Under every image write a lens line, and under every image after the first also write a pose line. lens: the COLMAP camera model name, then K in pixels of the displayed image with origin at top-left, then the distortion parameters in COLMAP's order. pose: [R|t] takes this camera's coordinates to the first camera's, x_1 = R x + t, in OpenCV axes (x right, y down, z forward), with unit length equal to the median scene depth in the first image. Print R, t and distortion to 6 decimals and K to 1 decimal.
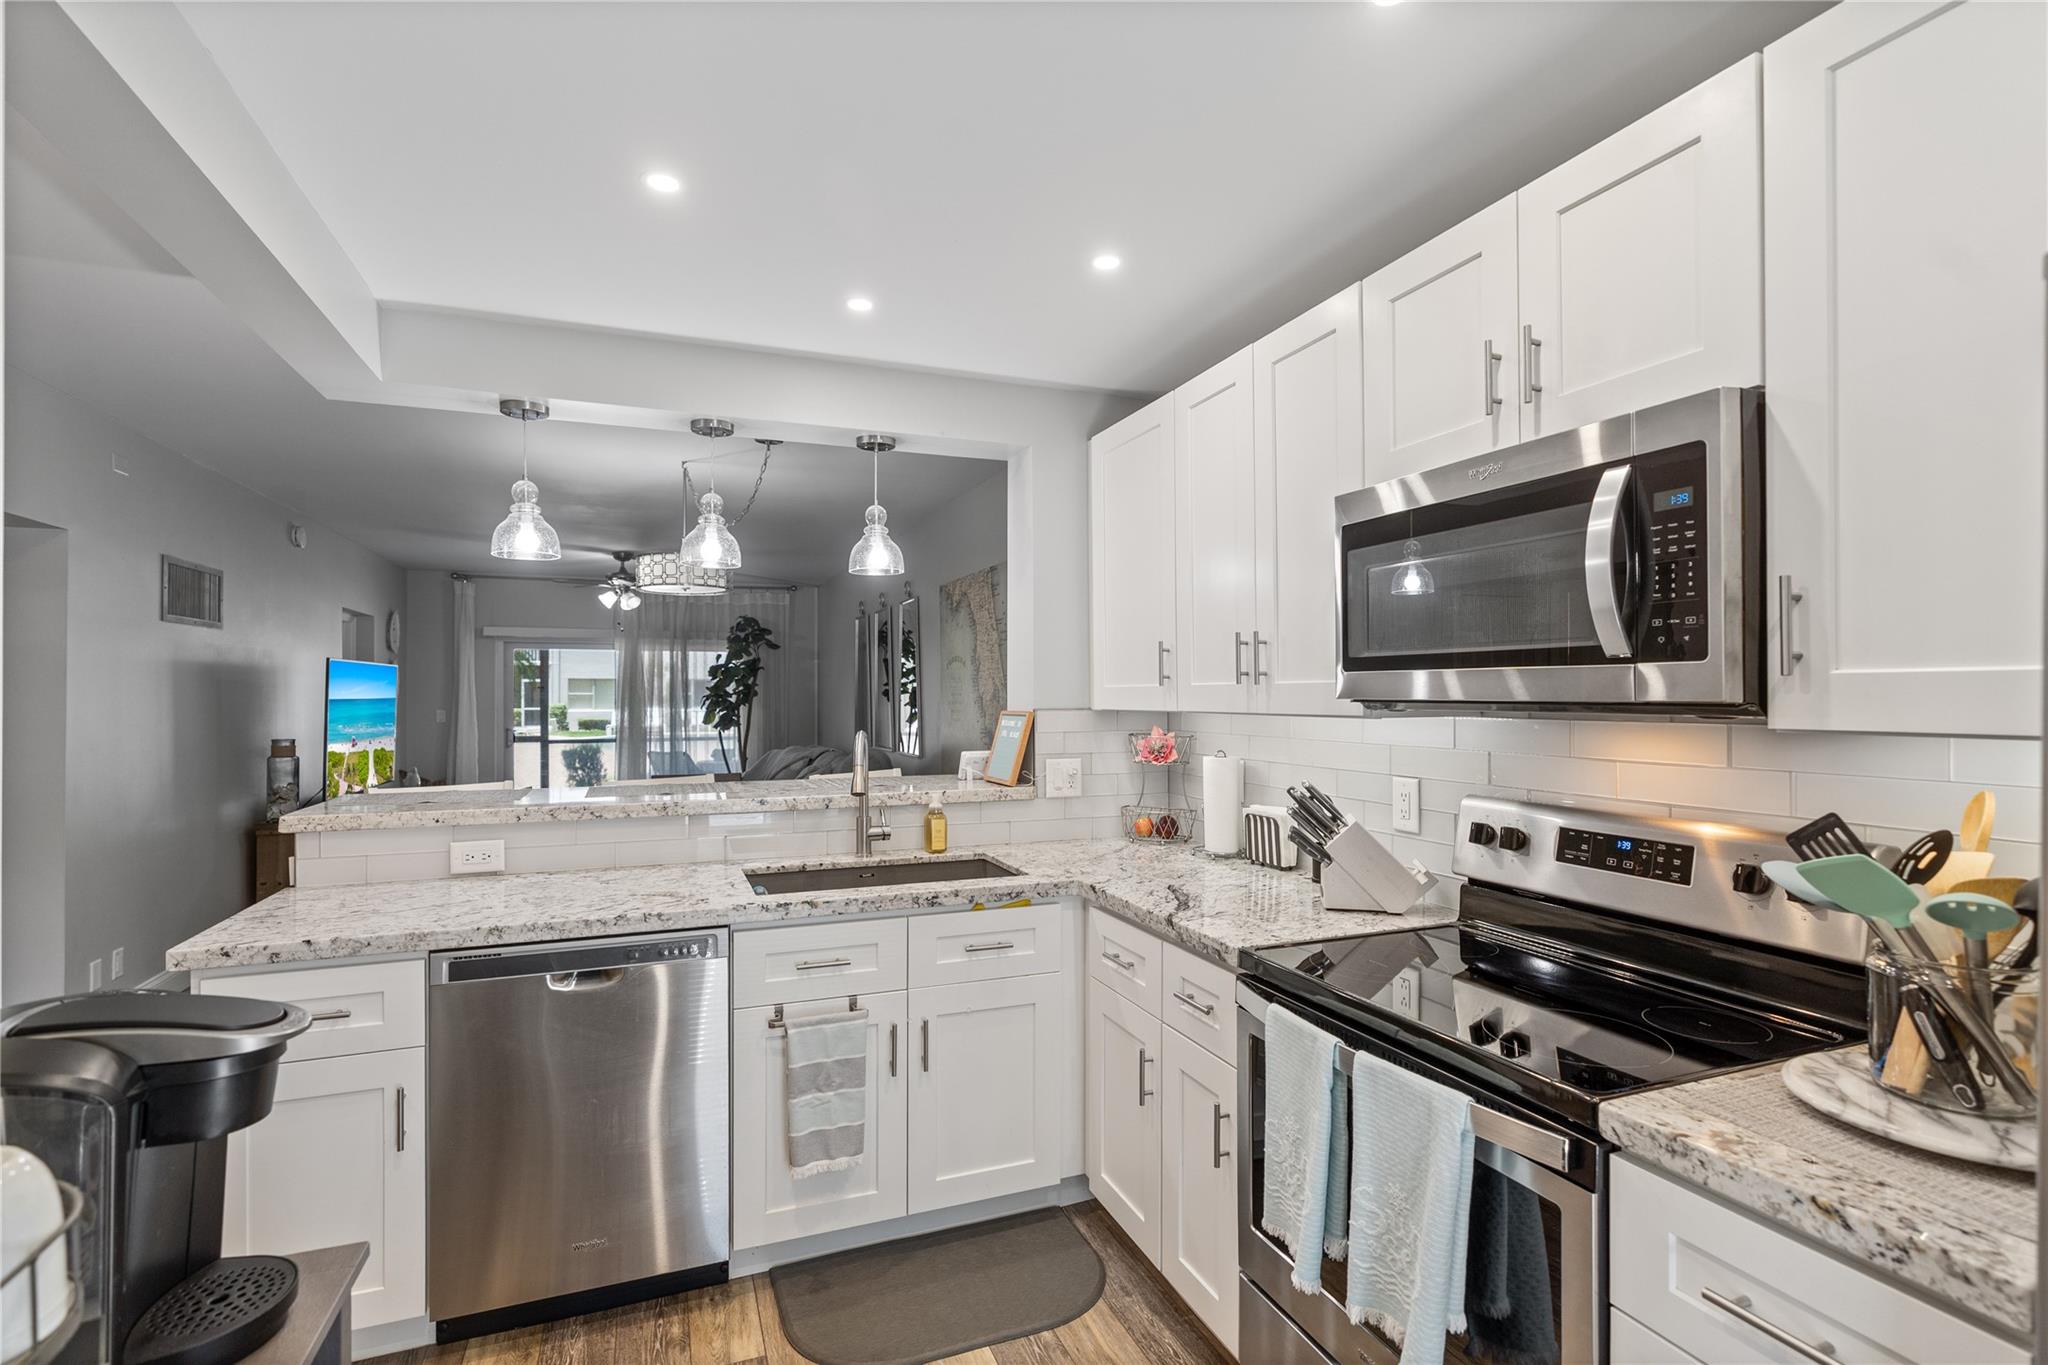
lens RADIAL K [[956.4, 0, 1028.3], [0, 956.4, 687.0], [0, 0, 1]] dist [-0.010681, 0.004984]
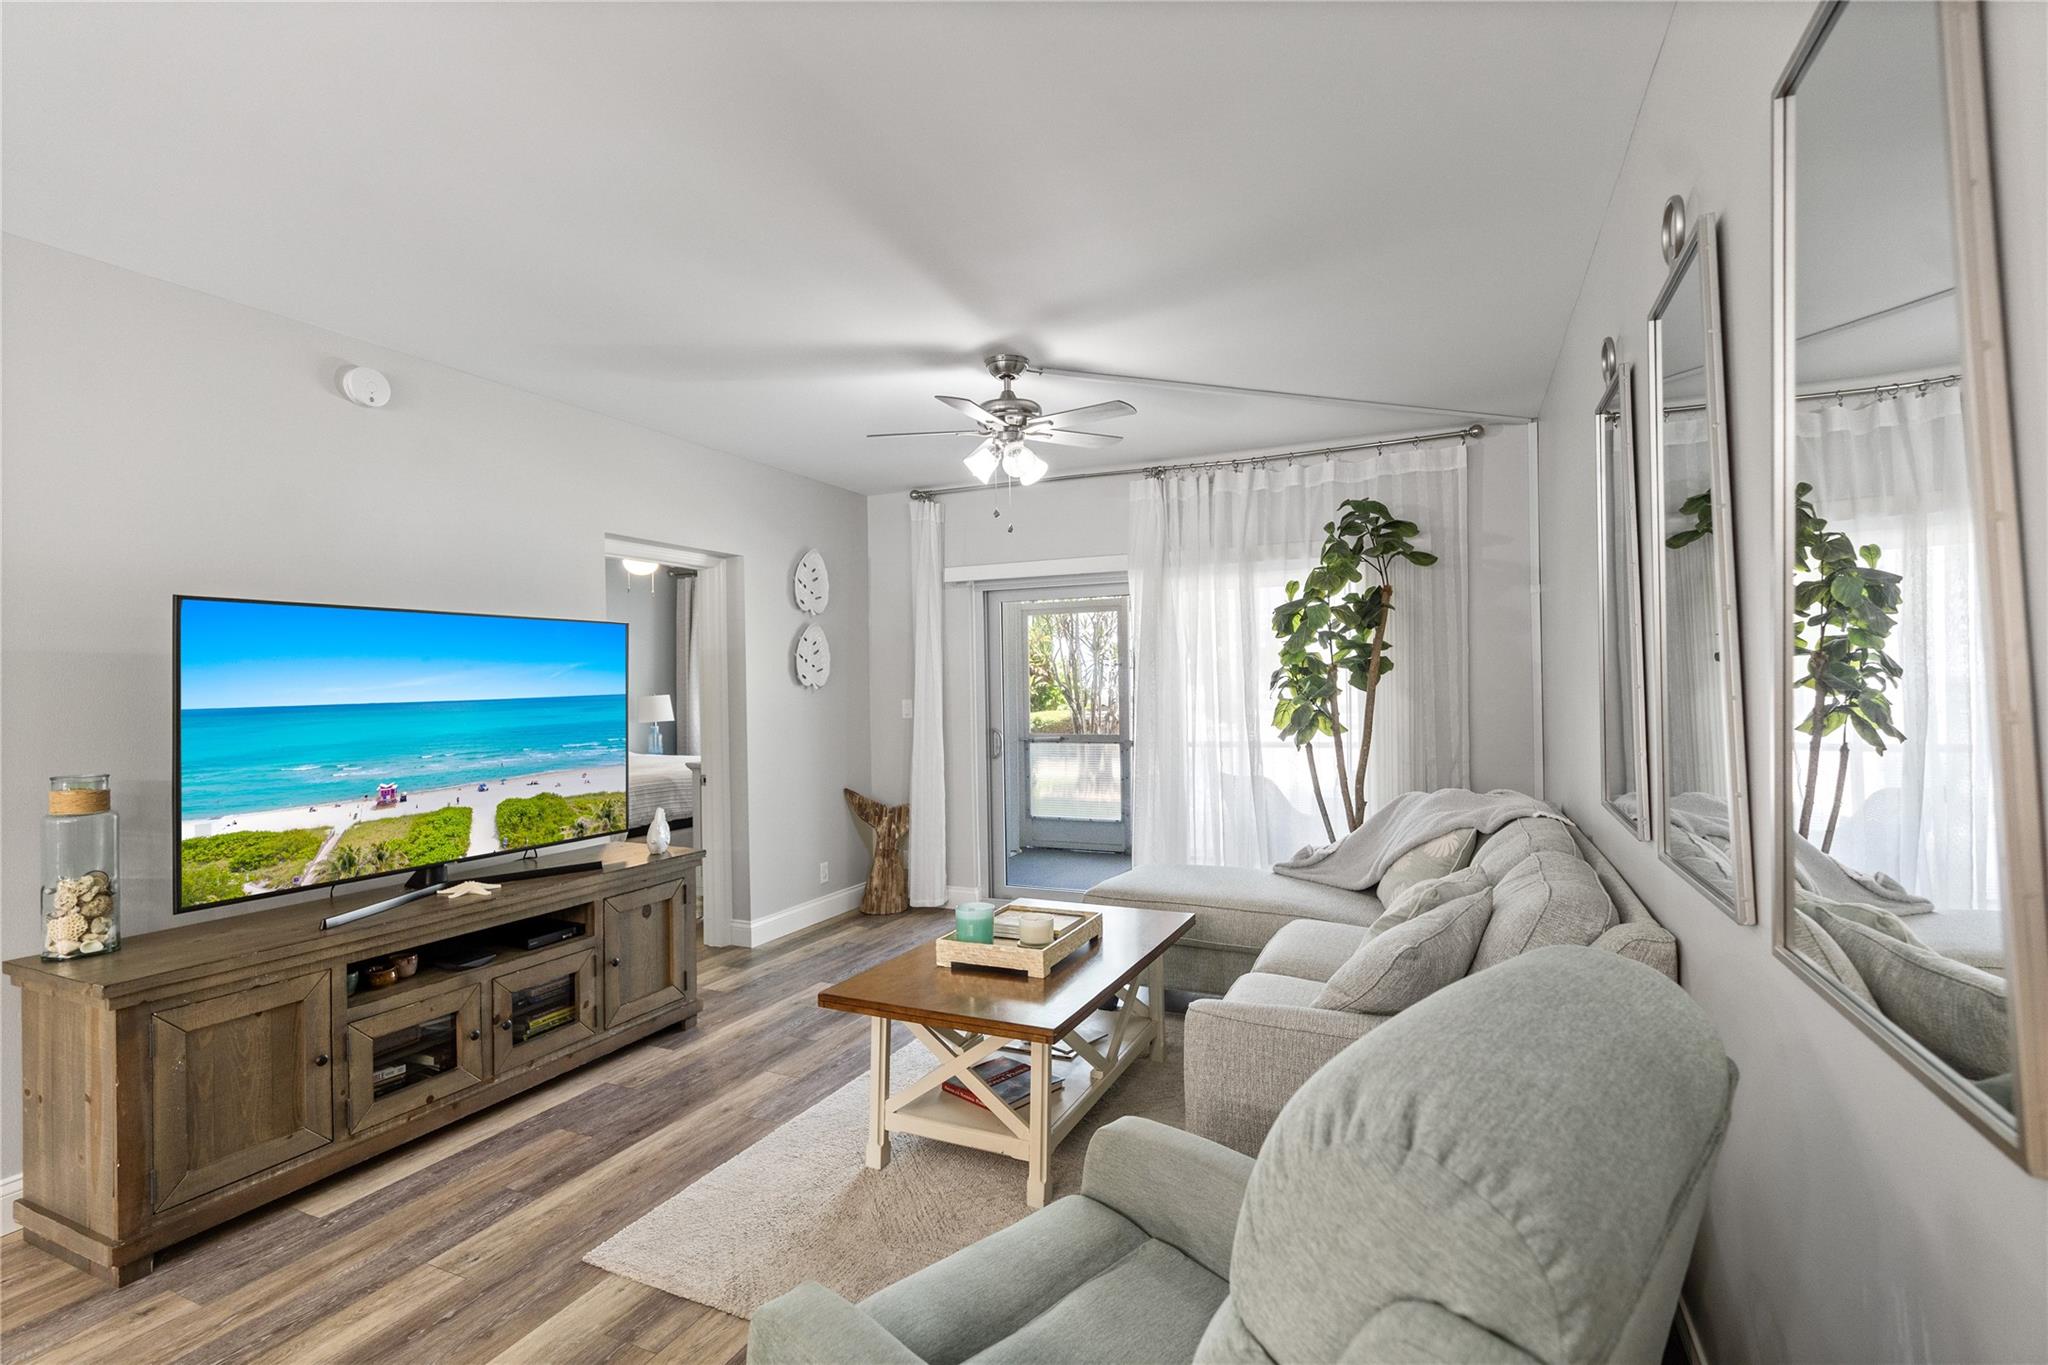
lens RADIAL K [[956.4, 0, 1028.3], [0, 956.4, 667.7], [0, 0, 1]] dist [-0.010681, 0.004984]
pose [[0.695809, -0.022448, -0.717876, -0.222835], [0.021114, 0.999719, -0.010796, 0.031197], [0.717917, -0.007645, 0.696087, 1.679407]]
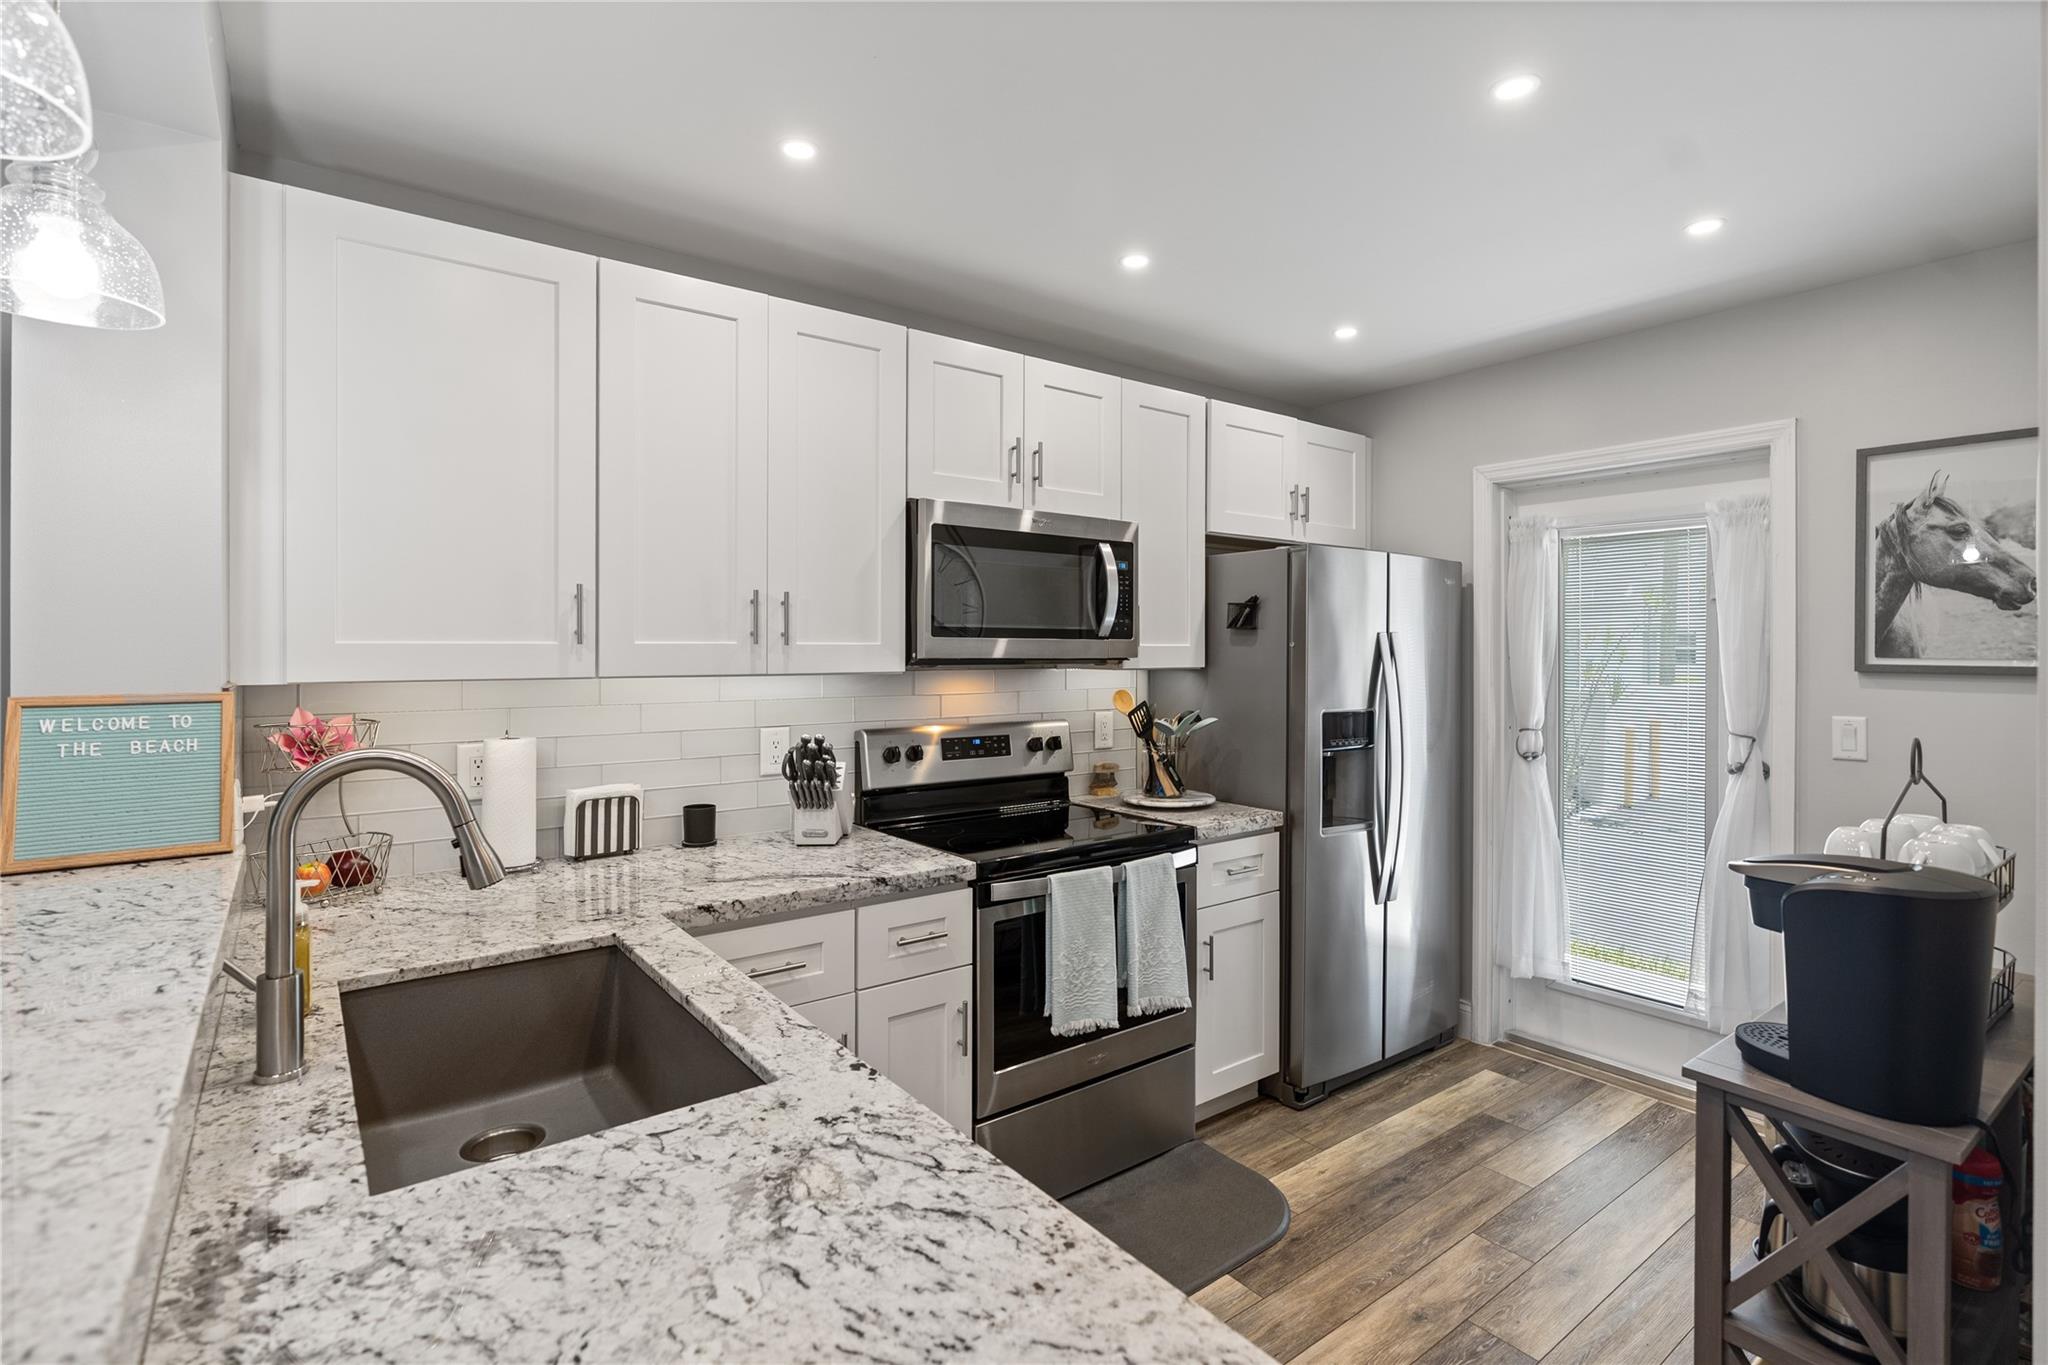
lens RADIAL K [[956.4, 0, 1009.3], [0, 956.4, 654.1], [0, 0, 1]] dist [-0.010681, 0.004984]
pose [[-0.258645, -0.002342, 0.965970, -0.556196], [-0.007318, 0.999973, 0.000465, 0.003562], [-0.965945, -0.006949, -0.258655, 0.733599]]
